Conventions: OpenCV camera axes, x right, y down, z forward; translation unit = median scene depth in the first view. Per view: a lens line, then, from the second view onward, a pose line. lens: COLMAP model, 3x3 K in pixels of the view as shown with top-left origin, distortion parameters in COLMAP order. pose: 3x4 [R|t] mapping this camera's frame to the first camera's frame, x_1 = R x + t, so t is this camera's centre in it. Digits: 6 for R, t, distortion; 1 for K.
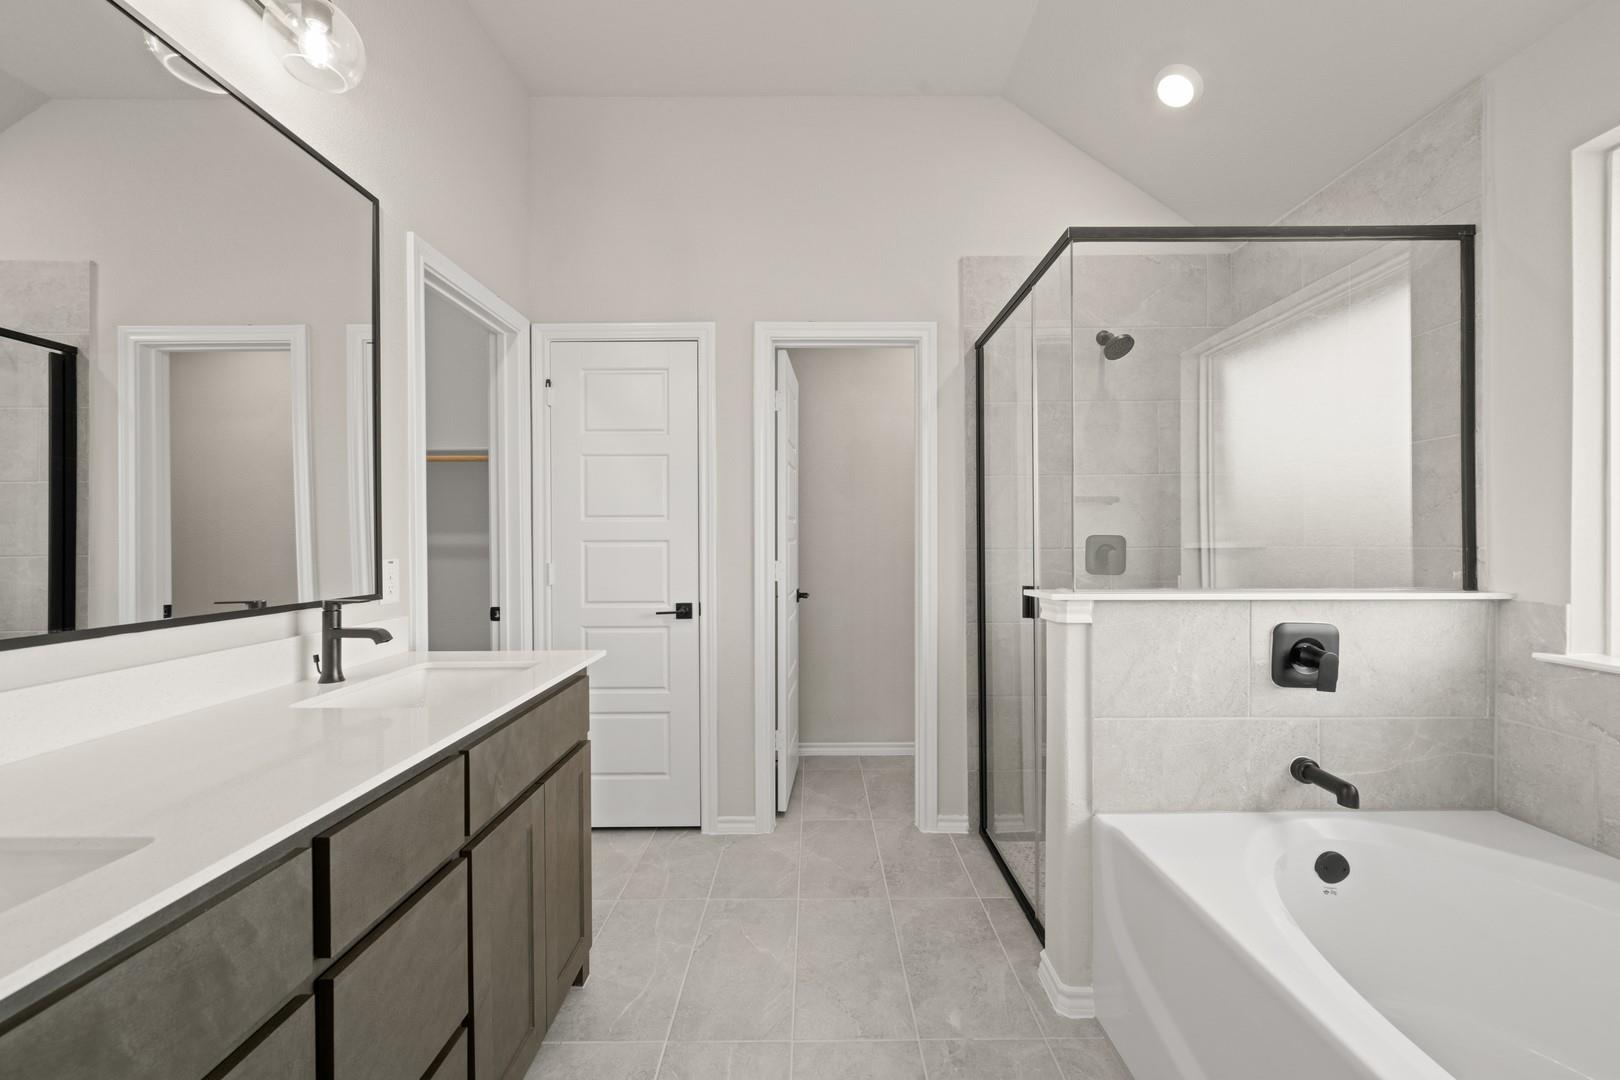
lens RADIAL K [[628.2, 0, 811.0], [0, 628.2, 539.5], [0, 0, 1]] dist [-0.000859, -0.000357]
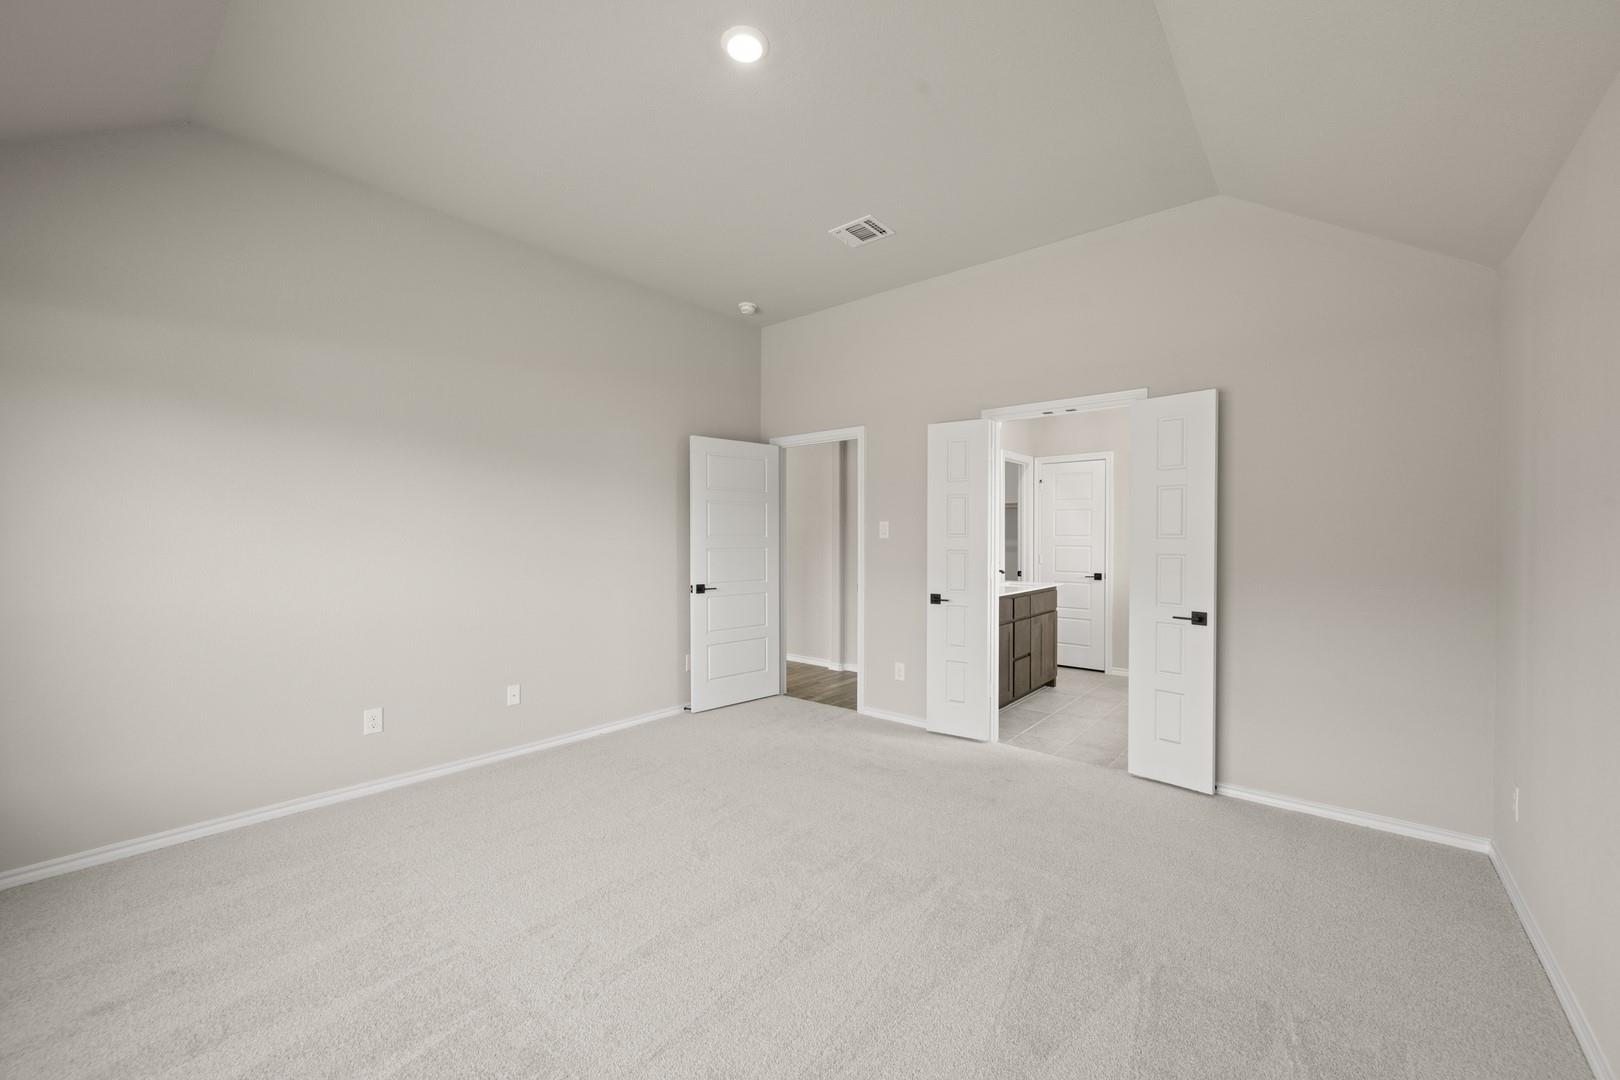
lens RADIAL K [[628.2, 0, 812.4], [0, 628.2, 541.7], [0, 0, 1]] dist [-0.000859, -0.000357]
pose [[0.757688, 0.008689, -0.652559, 0.515539], [-0.008378, 0.999958, 0.003587, -0.015945], [0.652563, 0.002750, 0.757730, -1.460794]]
